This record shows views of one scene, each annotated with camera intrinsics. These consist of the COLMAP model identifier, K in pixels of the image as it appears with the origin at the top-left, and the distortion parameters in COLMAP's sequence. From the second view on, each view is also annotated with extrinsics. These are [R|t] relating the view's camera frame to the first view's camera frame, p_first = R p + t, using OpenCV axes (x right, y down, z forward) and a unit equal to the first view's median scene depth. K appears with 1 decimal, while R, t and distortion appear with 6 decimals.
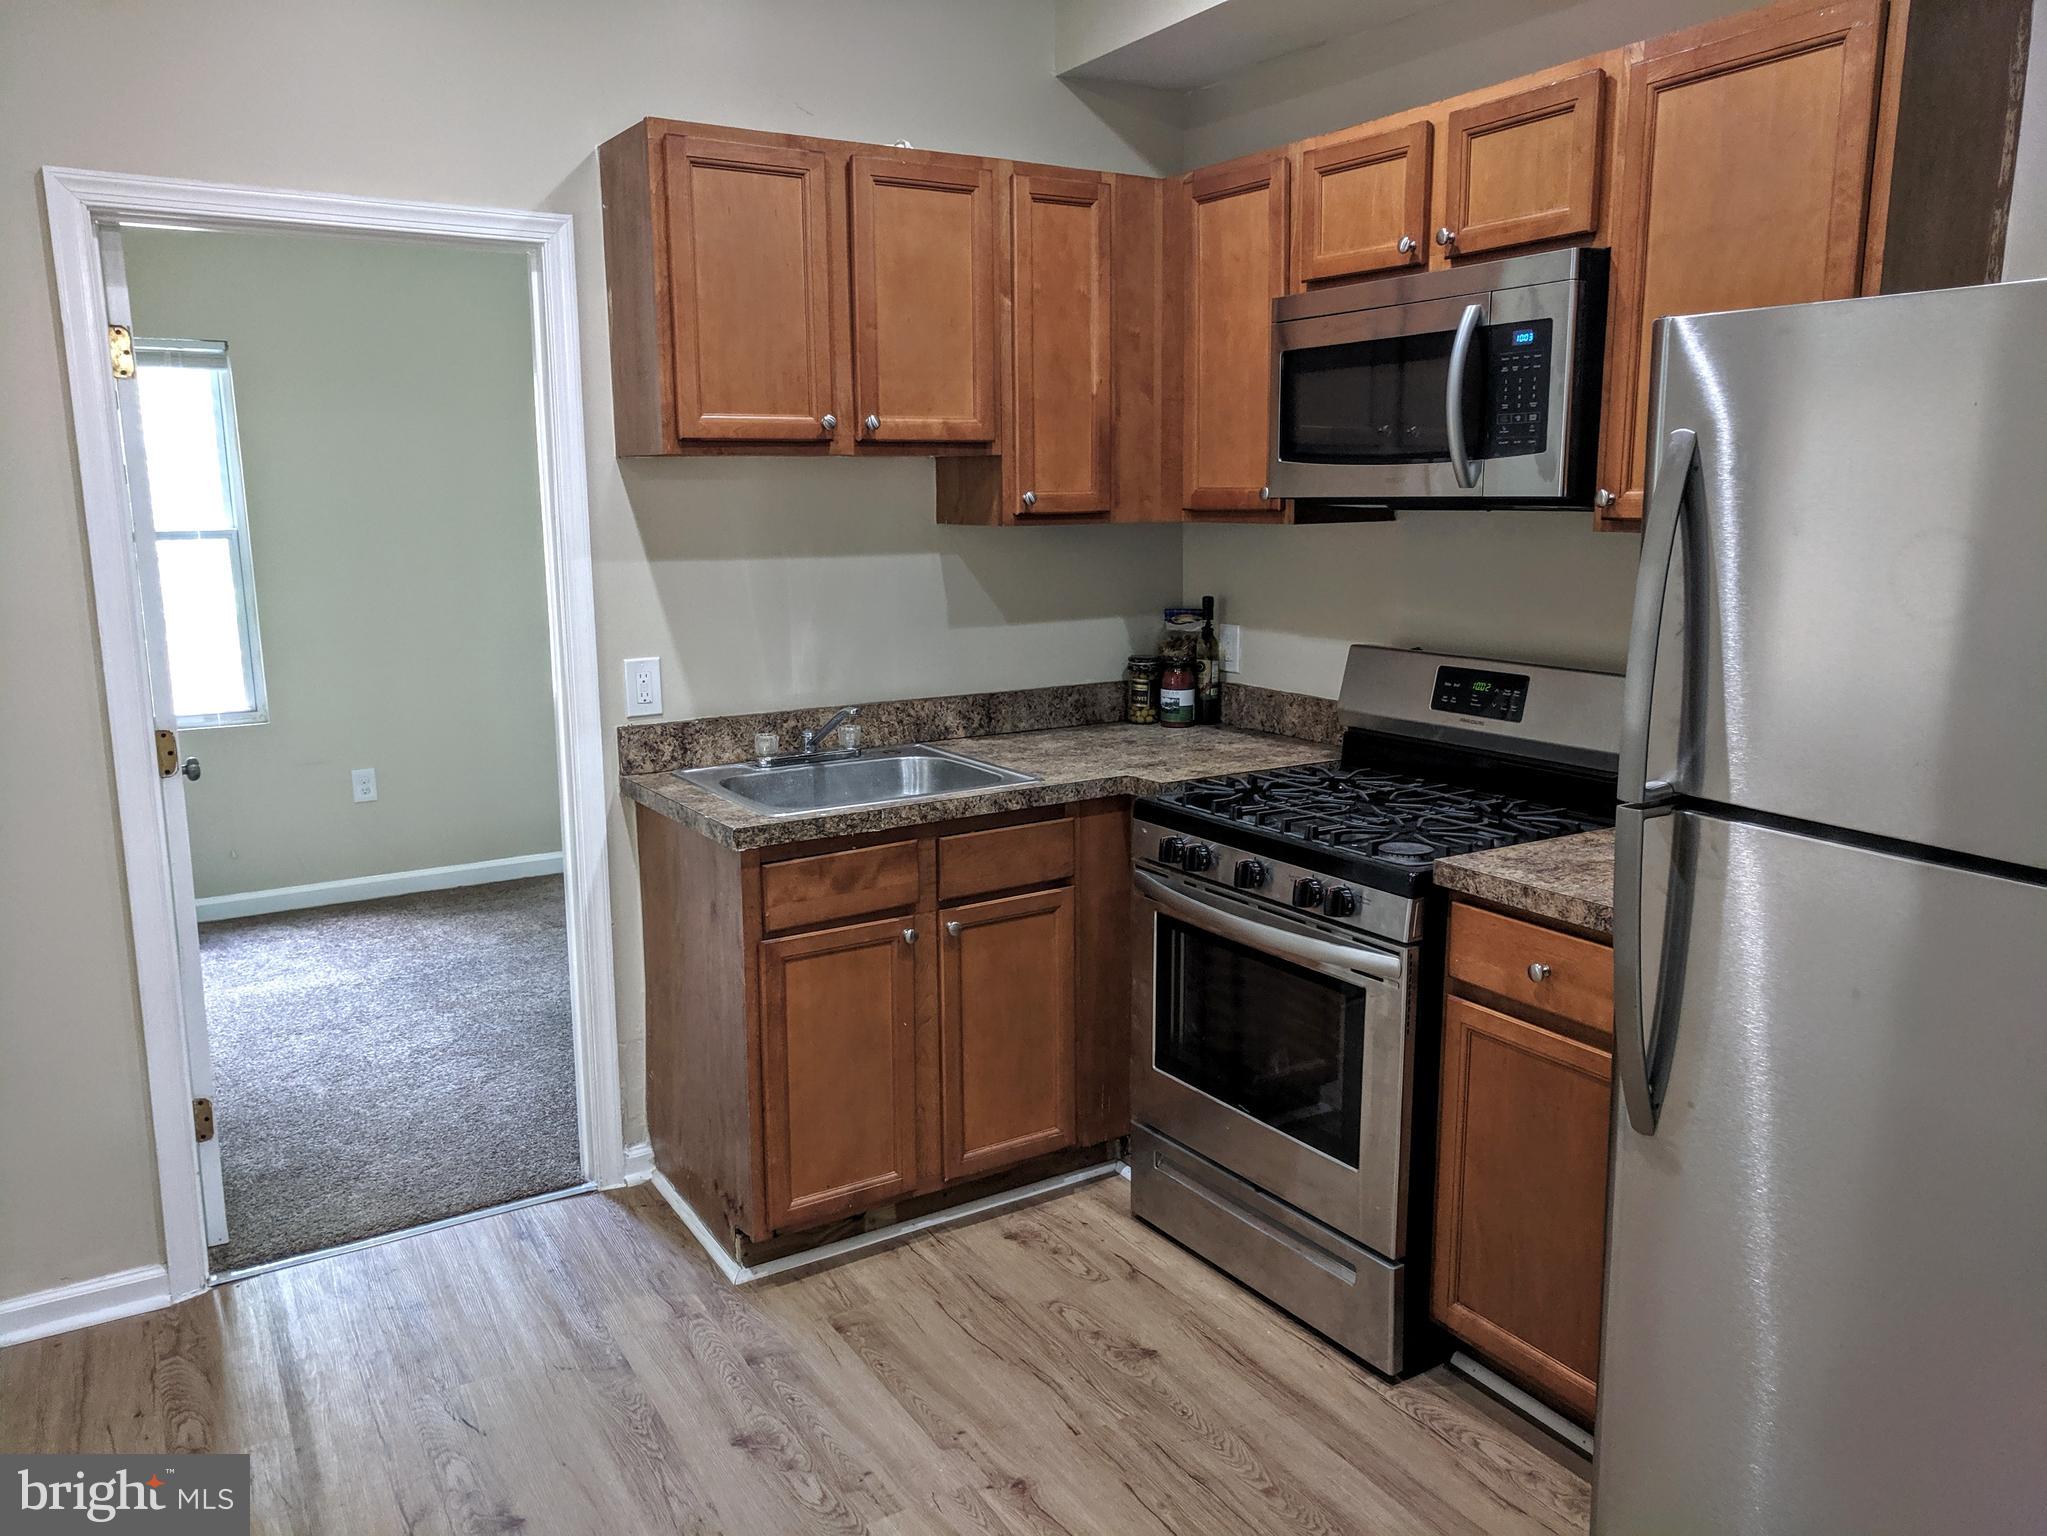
lens RADIAL K [[1532.3, 0, 1022.4], [0, 1532.3, 772.4], [0, 0, 1]] dist [-0.002415, 0.025674]
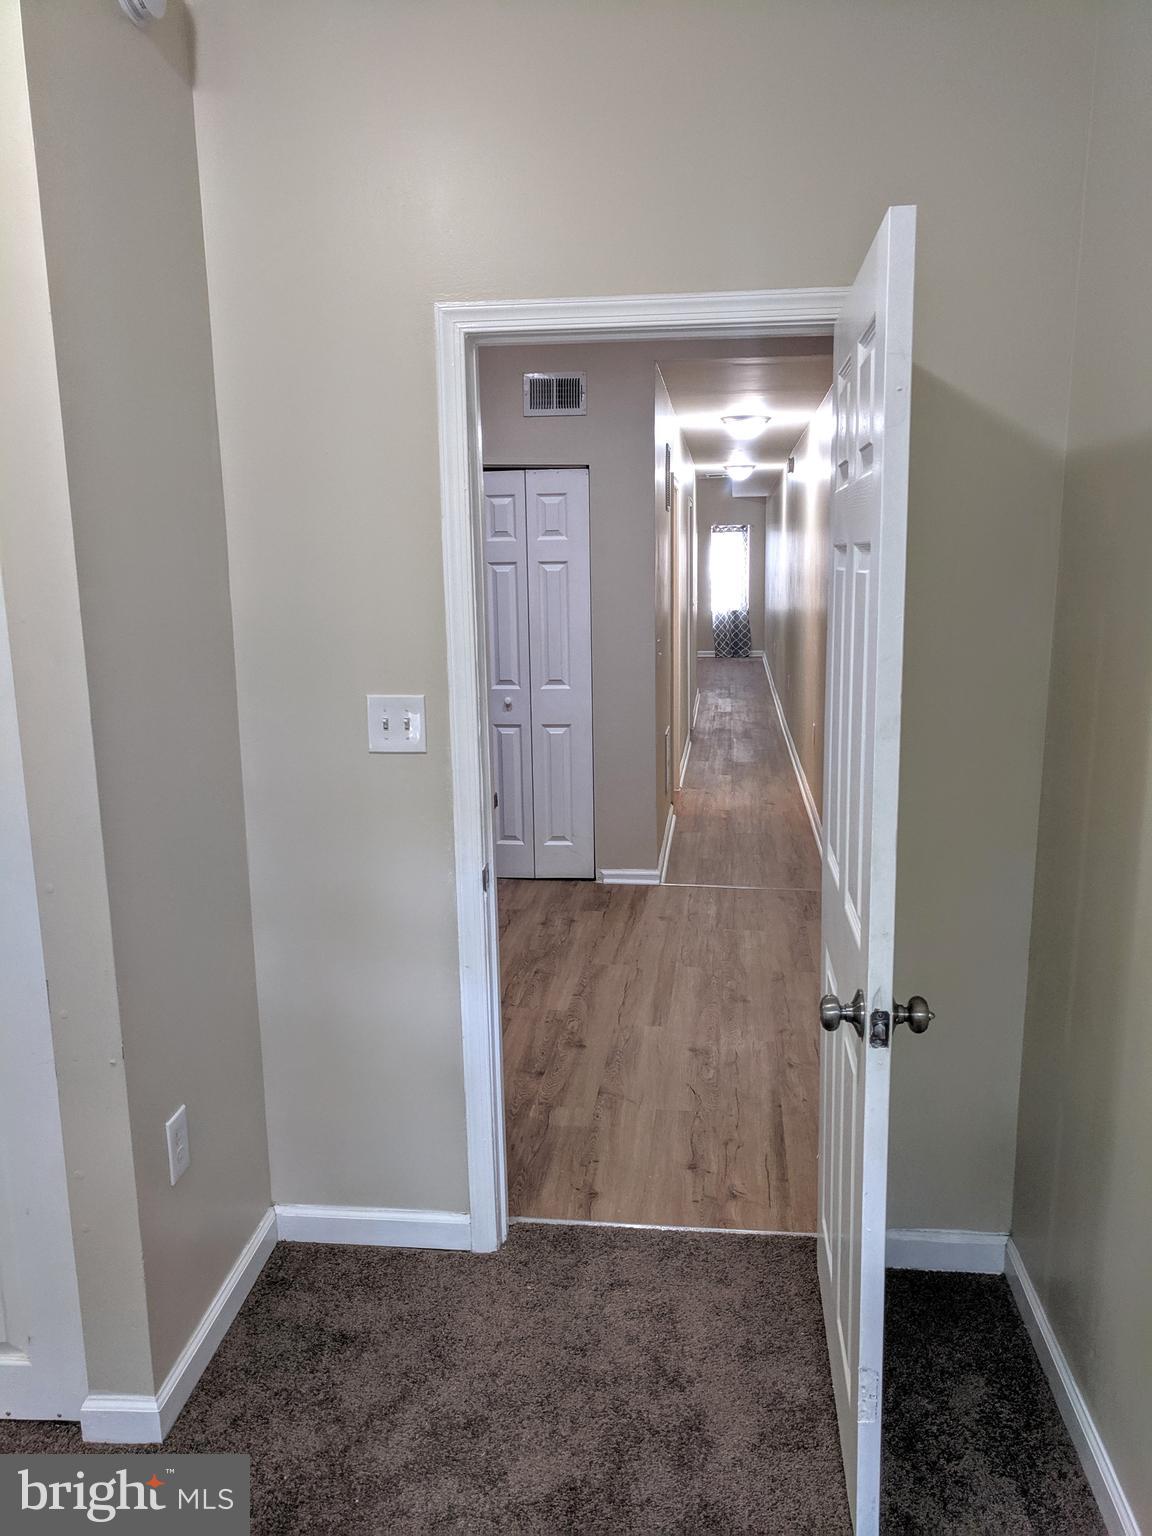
lens RADIAL K [[1149.8, 0, 574.3], [0, 1149.8, 769.0], [0, 0, 1]] dist [-0.002415, 0.025674]
pose [[-0.784789, -0.098518, 0.611882, -1.035395], [0.133311, 0.937340, 0.321902, -0.382777], [-0.605255, 0.334196, -0.722481, 1.920420]]
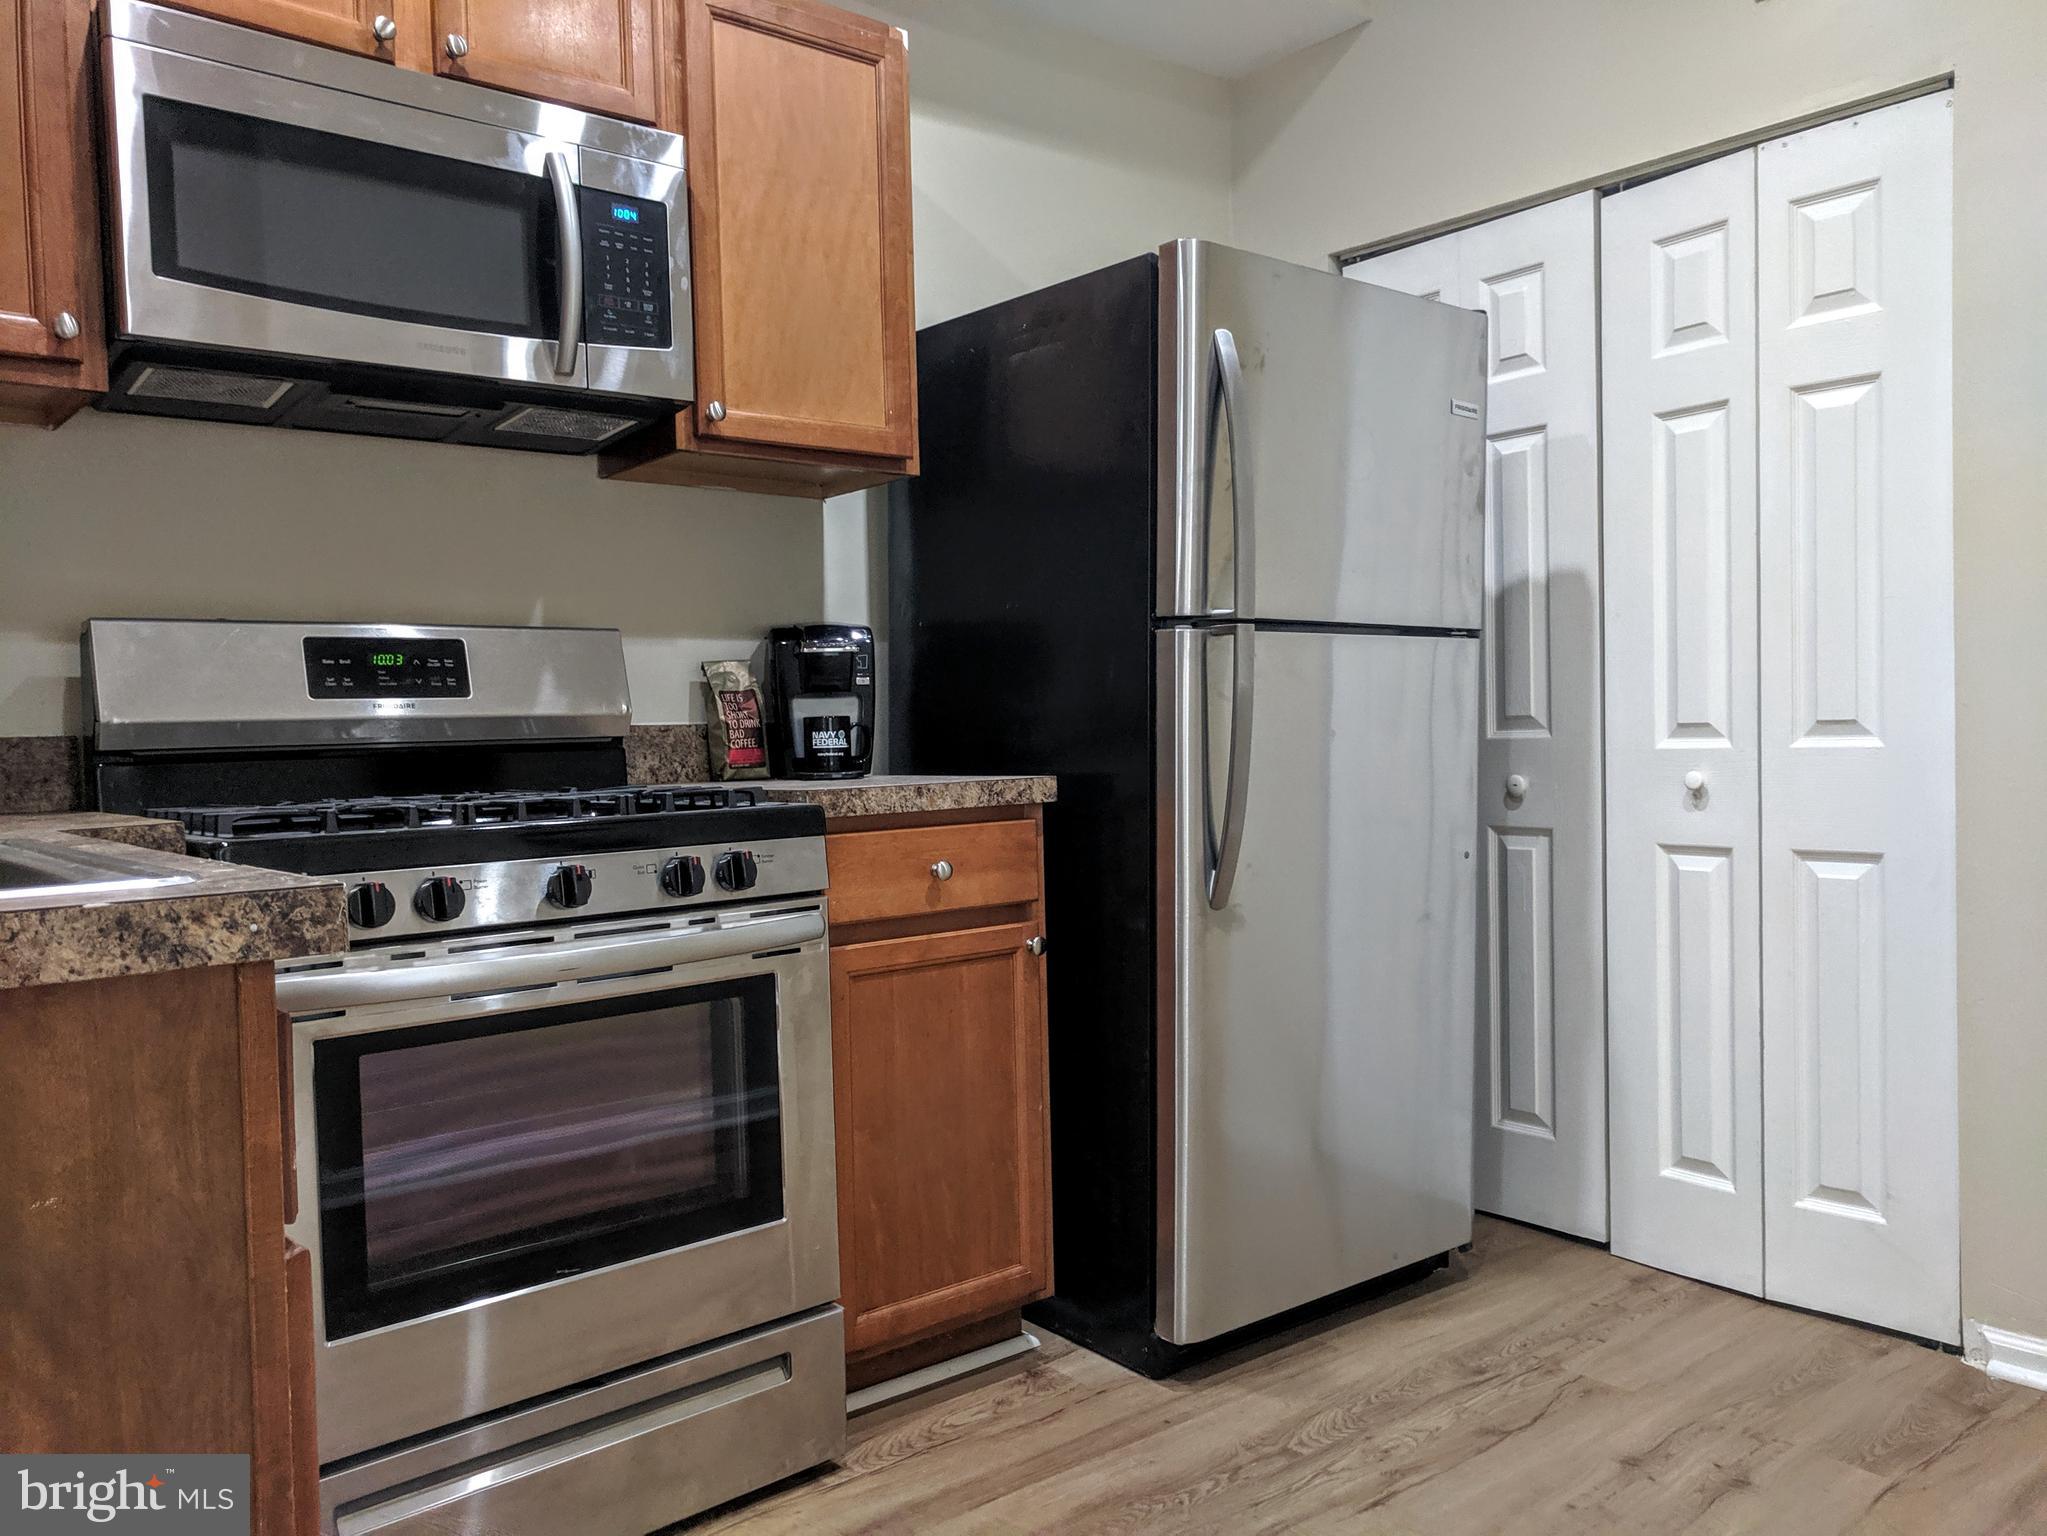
lens RADIAL K [[1532.3, 0, 1034.9], [0, 1532.3, 765.2], [0, 0, 1]] dist [-0.002415, 0.025674]
pose [[-0.146124, -0.016051, 0.989136, -0.565909], [0.209196, 0.976755, 0.046754, 0.028995], [-0.966894, 0.213756, -0.139370, 0.957241]]
